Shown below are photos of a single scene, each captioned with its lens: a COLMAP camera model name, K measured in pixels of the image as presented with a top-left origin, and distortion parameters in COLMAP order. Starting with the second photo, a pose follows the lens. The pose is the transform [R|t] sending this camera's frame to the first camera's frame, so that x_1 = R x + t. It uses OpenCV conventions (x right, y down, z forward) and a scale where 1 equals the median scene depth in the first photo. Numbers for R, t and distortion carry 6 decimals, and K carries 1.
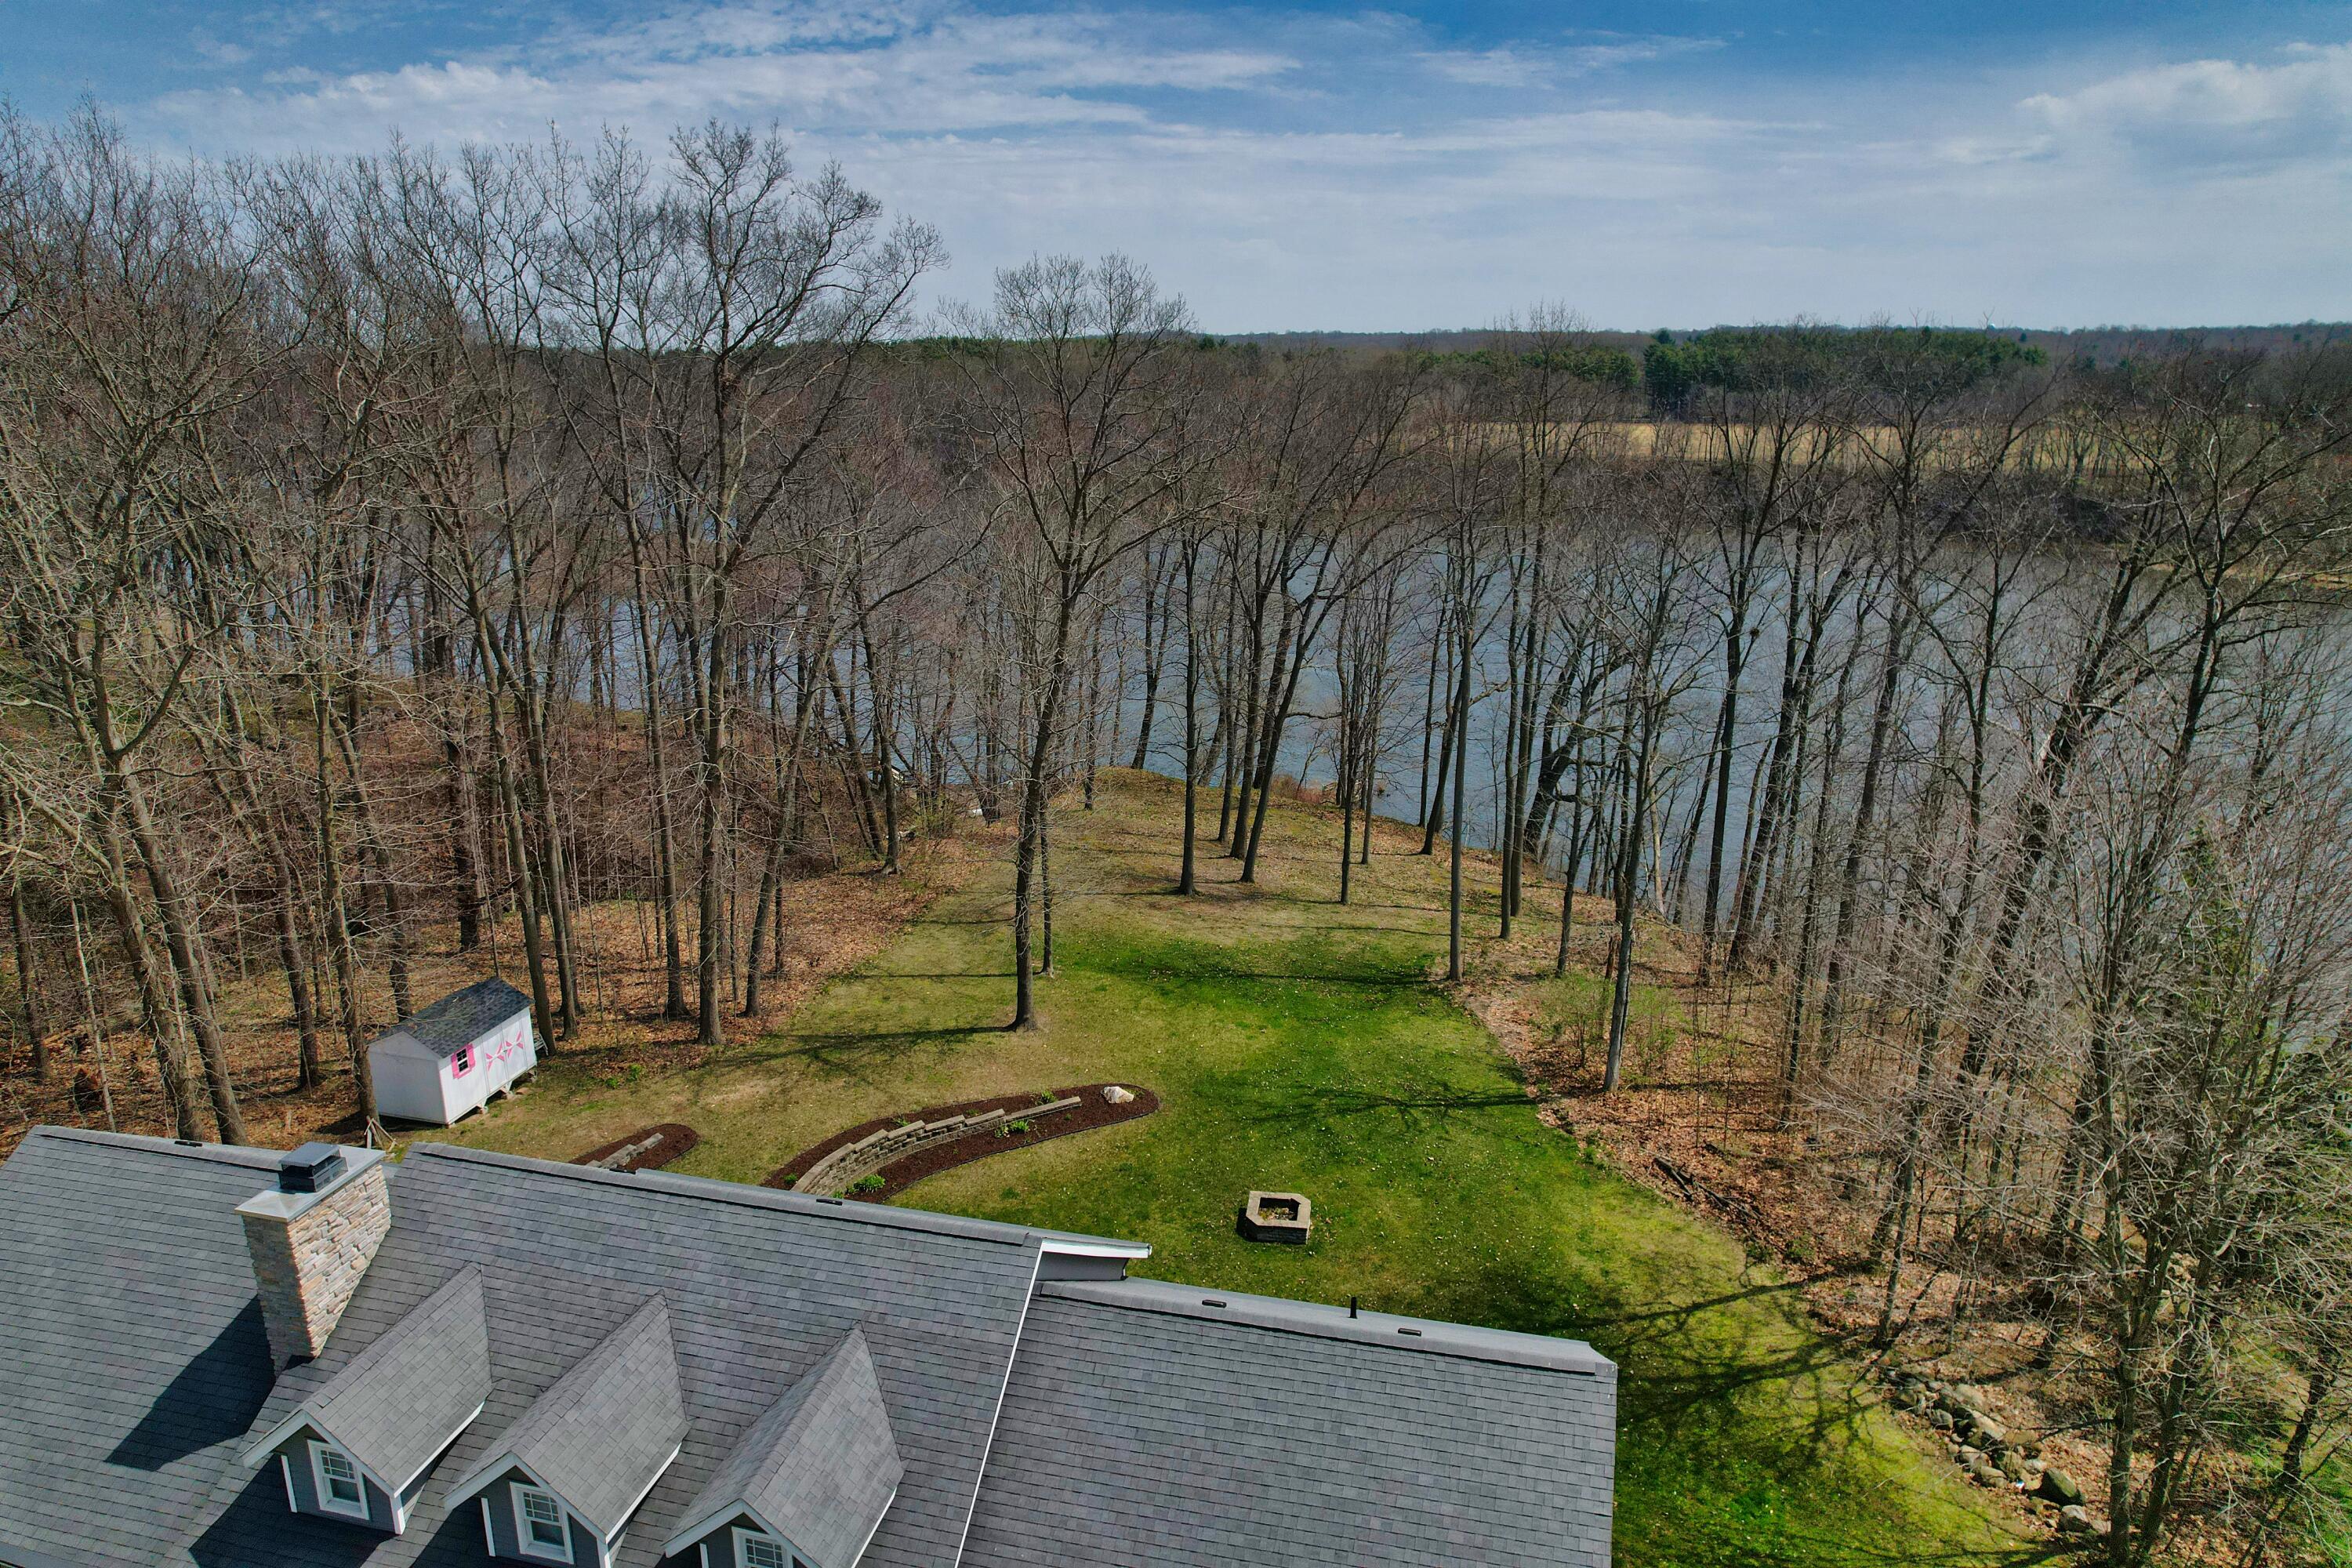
lens RADIAL K [[1499.7, 0, 1171.9], [0, 1499.7, 785.3], [0, 0, 1]] dist [-0.078004, 0.069368]
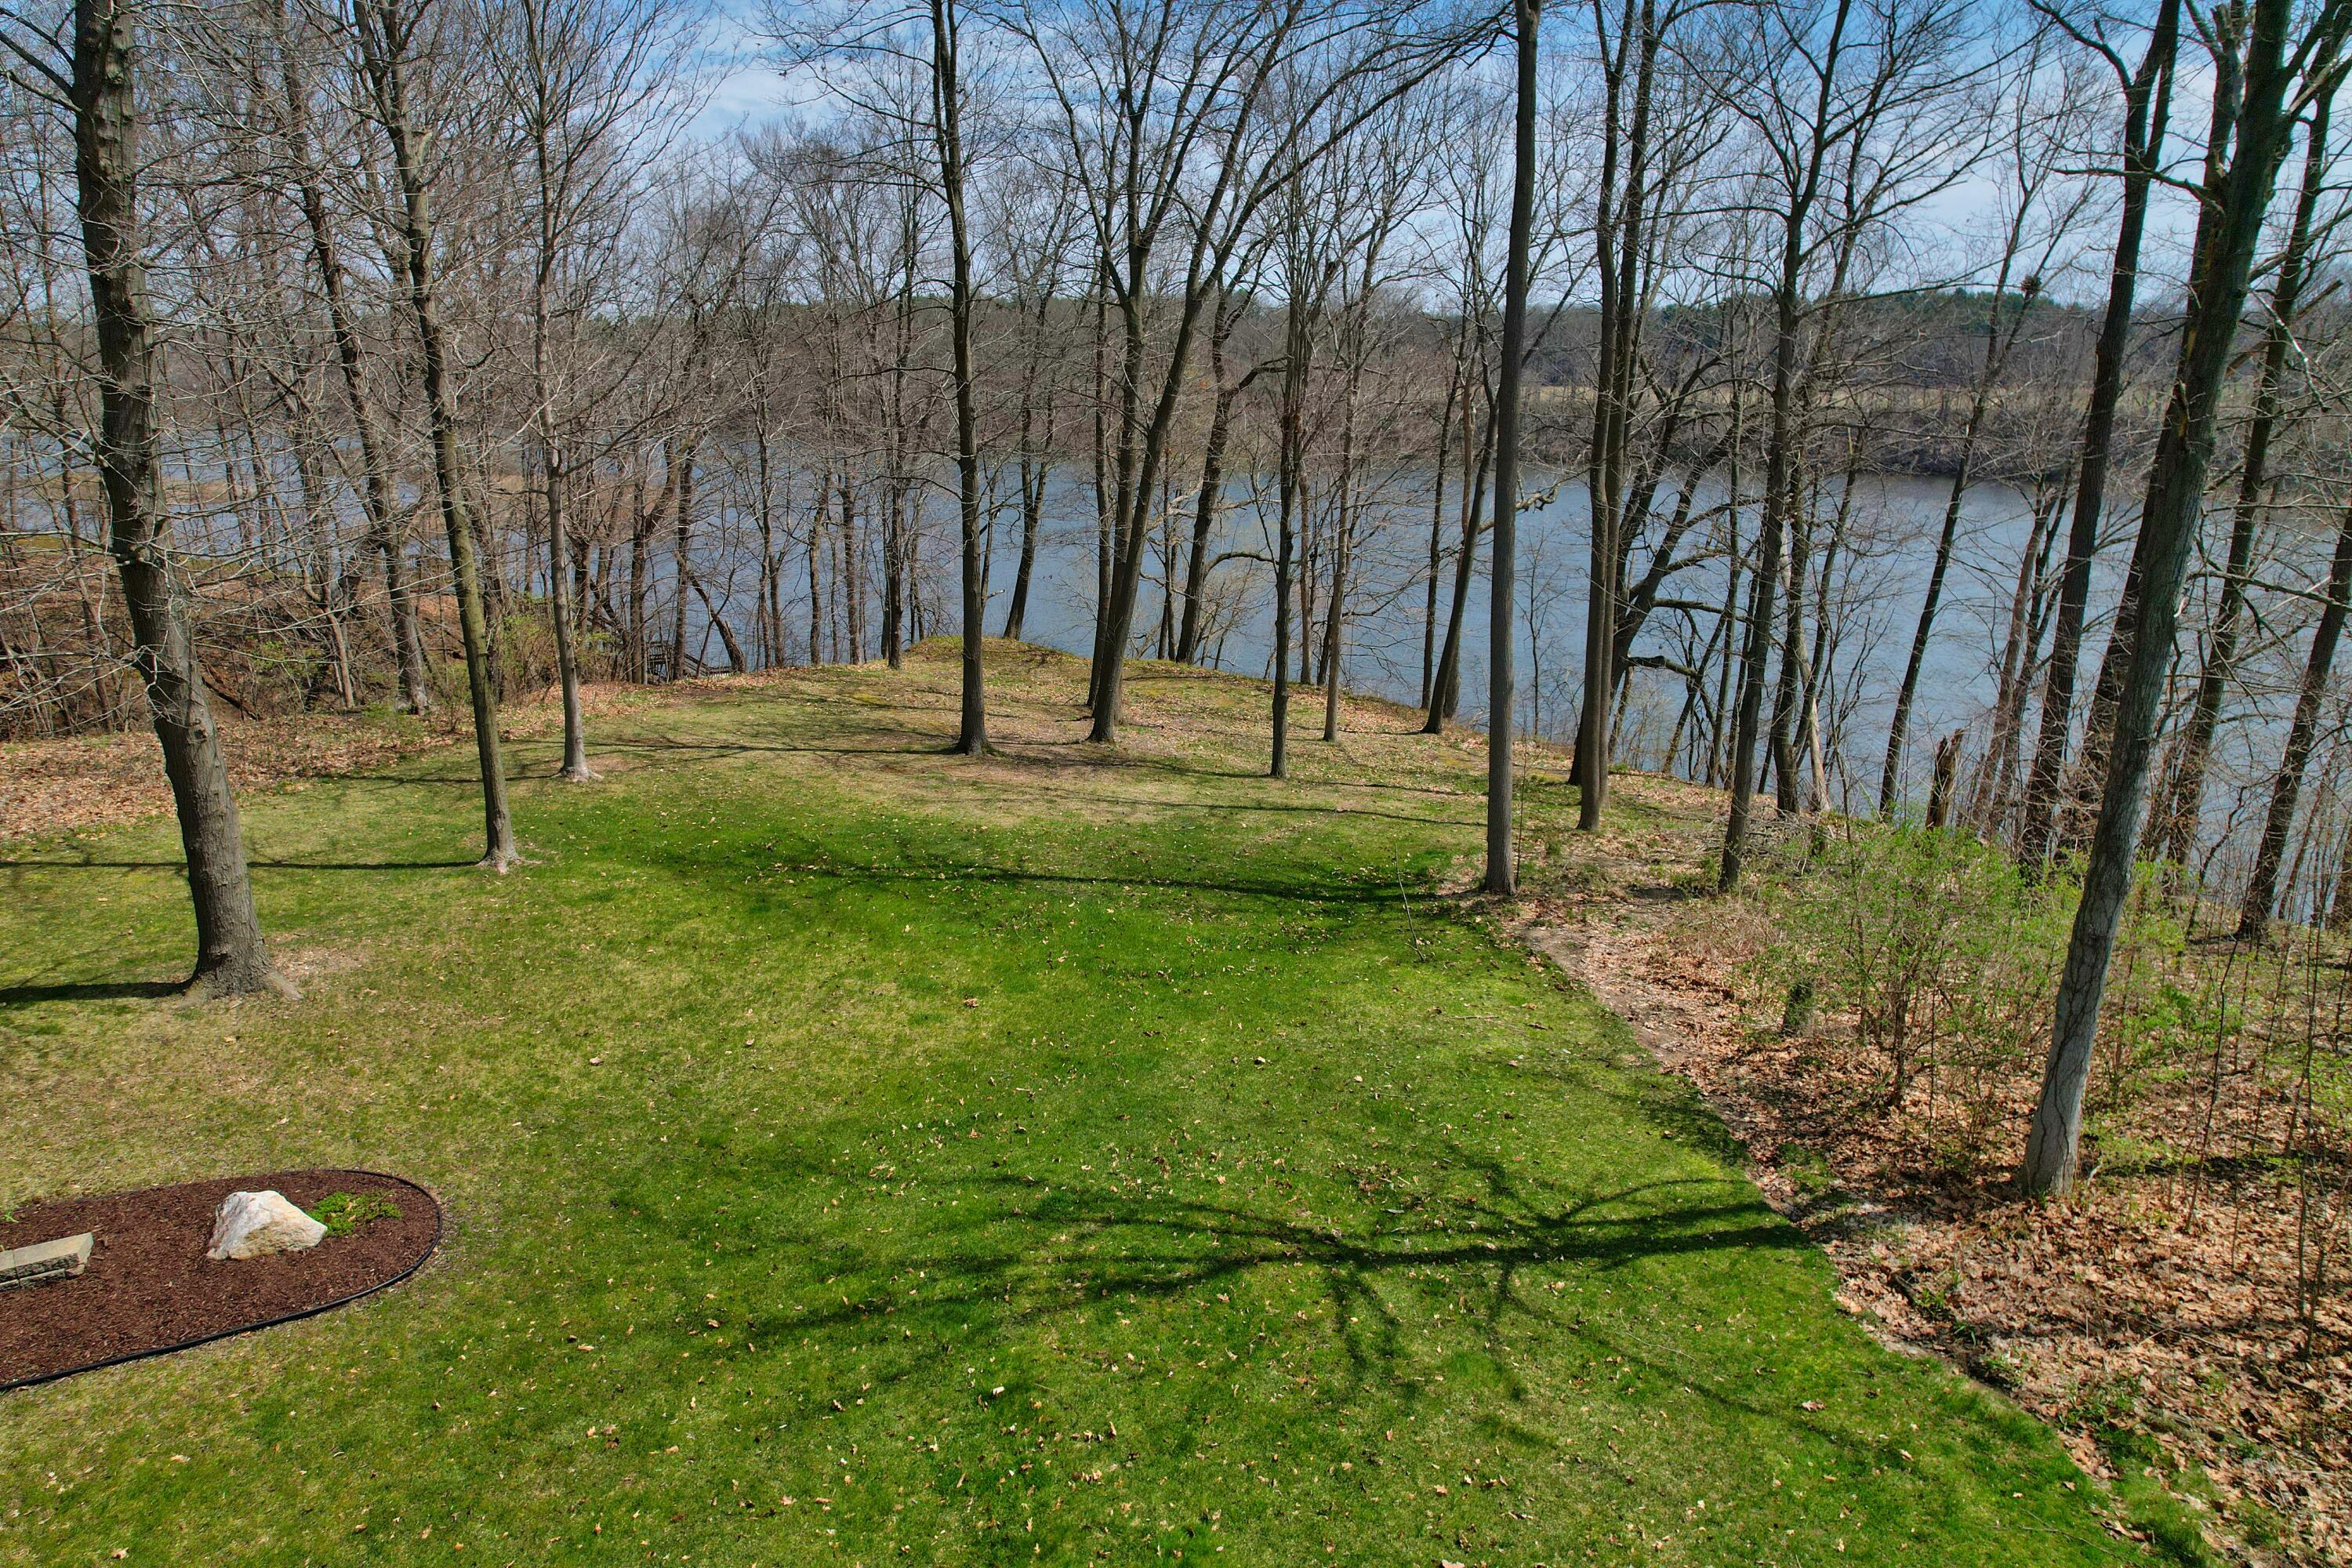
lens RADIAL K [[1499.7, 0, 1171.9], [0, 1499.7, 785.3], [0, 0, 1]] dist [-0.078004, 0.069368]
pose [[0.999989, -0.001965, -0.004256, 0.129776], [0.001962, 0.999998, -0.000618, 0.133196], [0.004257, 0.000609, 0.999991, 0.759923]]
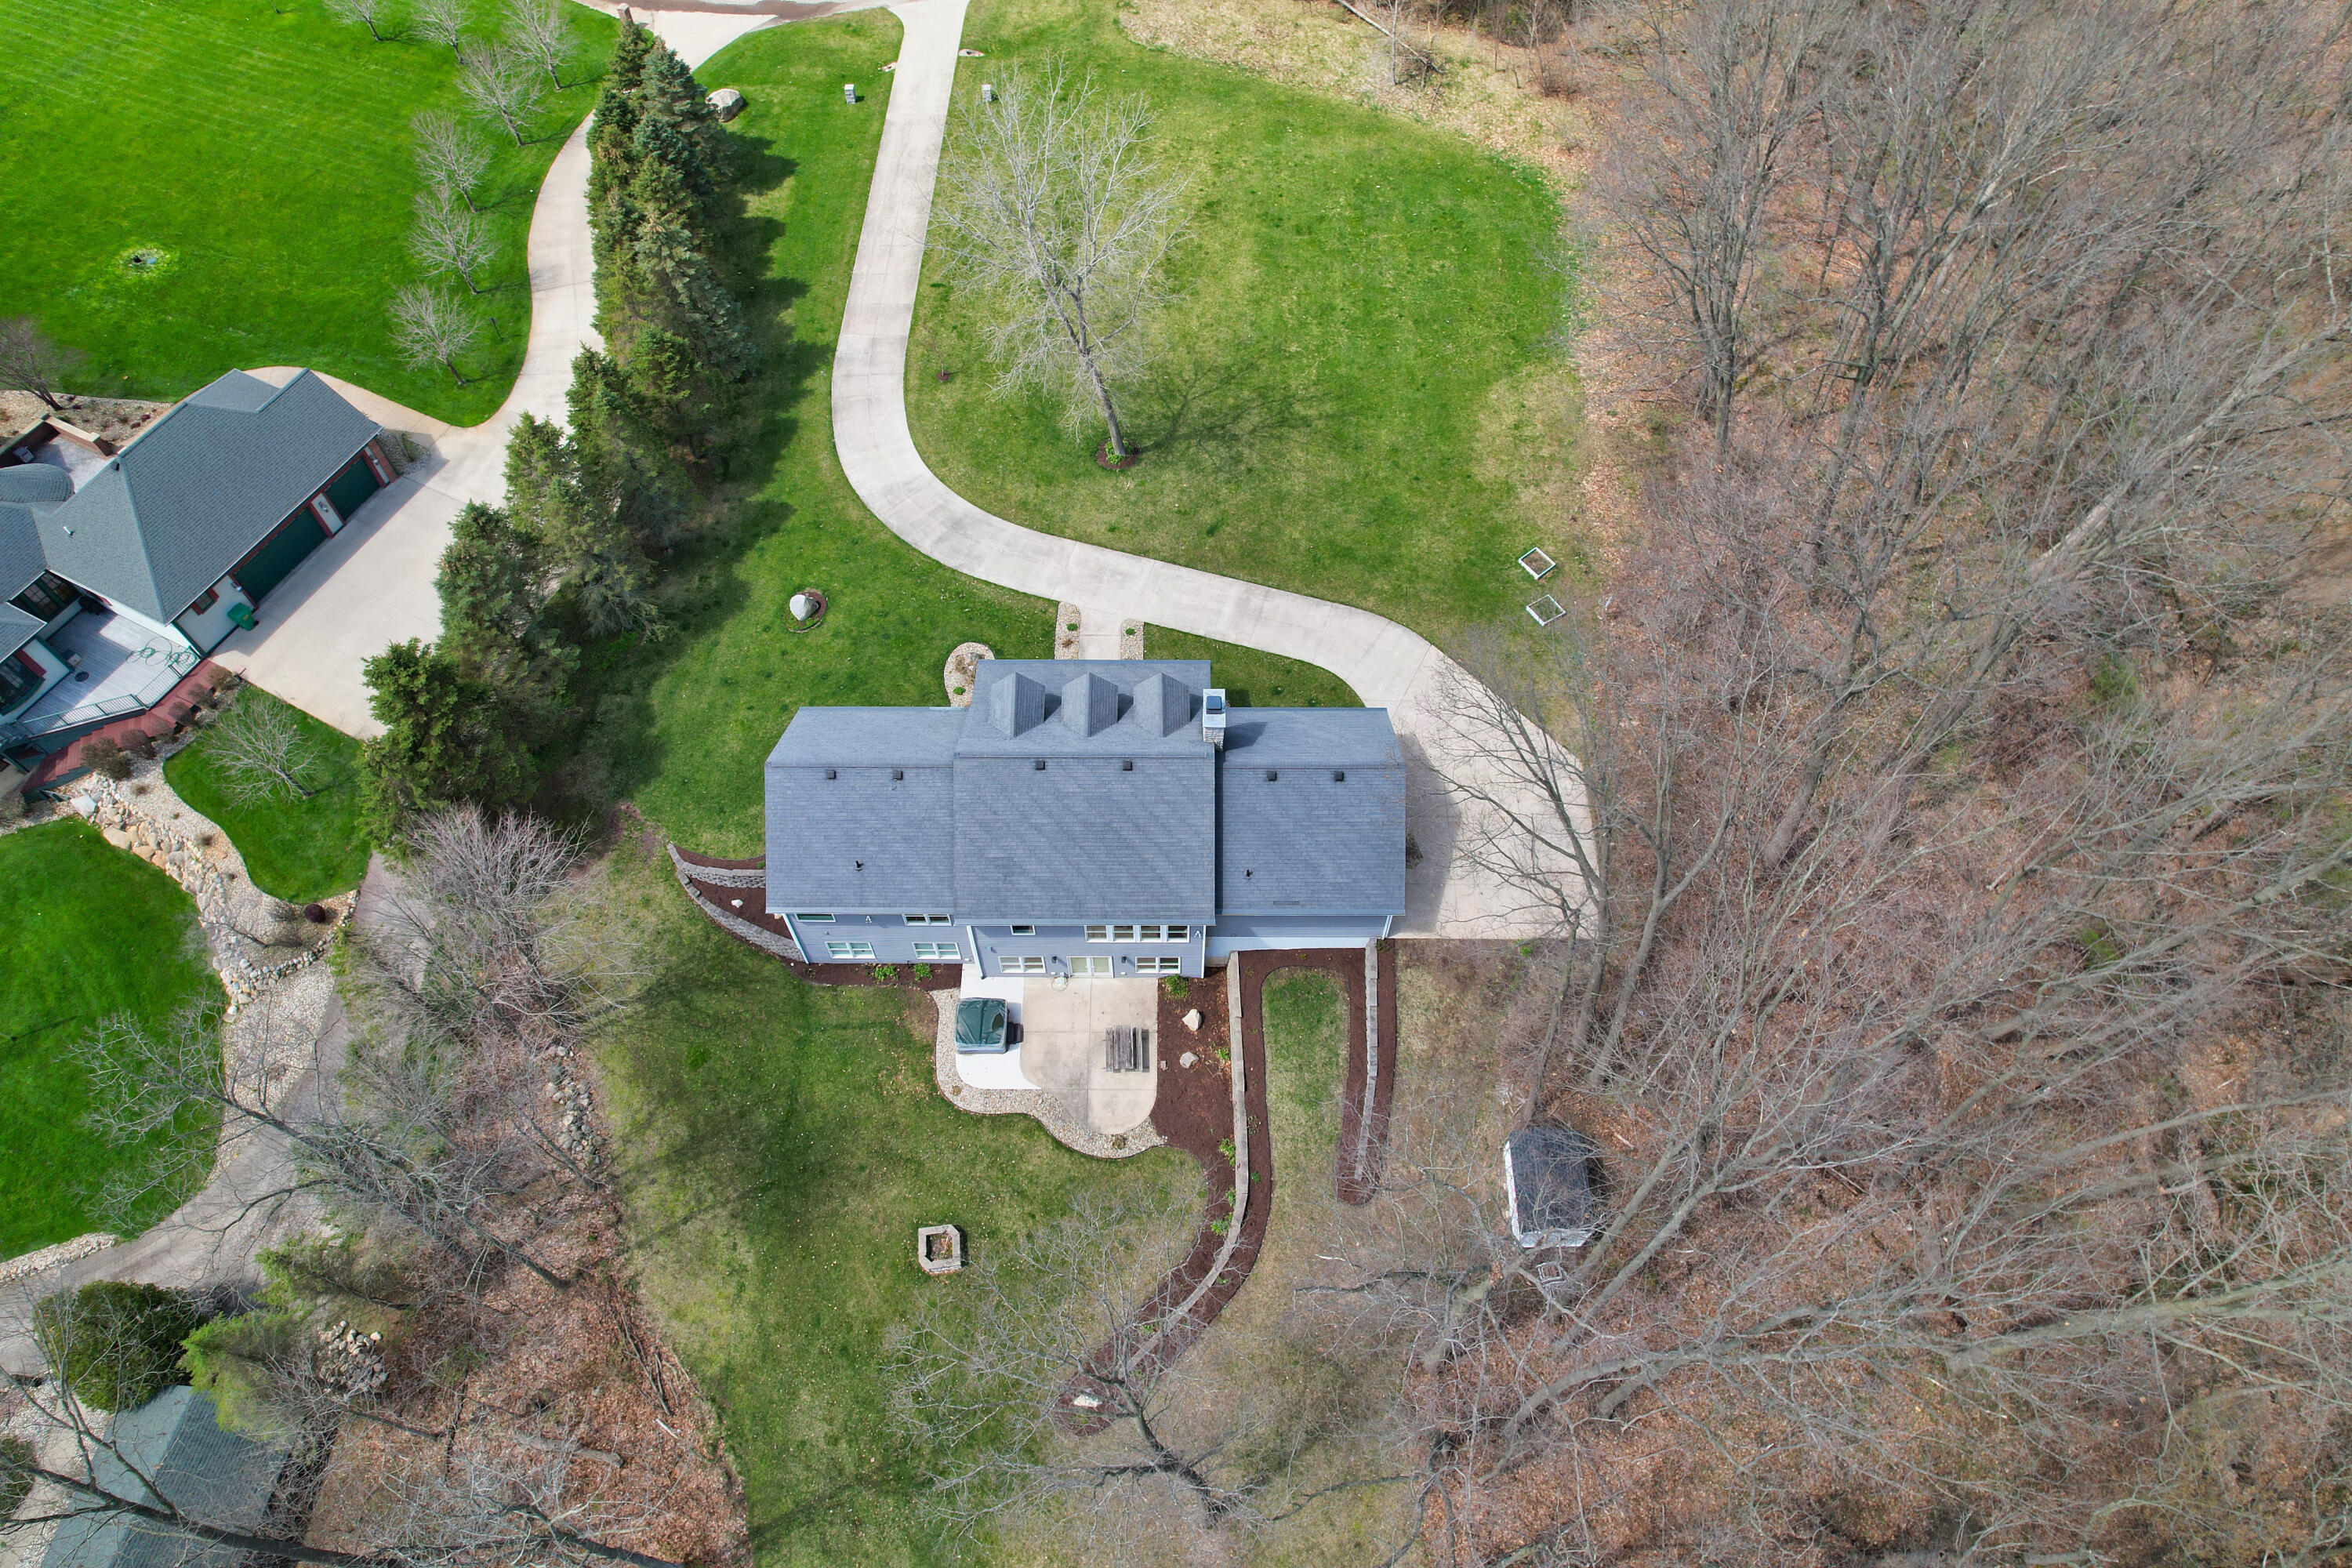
lens RADIAL K [[1499.0, 0, 1176.0], [0, 1499.0, 784.0], [0, 0, 1]] dist [-0.057896, 0.018705]
pose [[-0.970803, 0.202910, -0.127942, -0.055555], [-0.066744, 0.283812, 0.956554, -1.147122], [0.230406, 0.937165, -0.261982, 0.884432]]
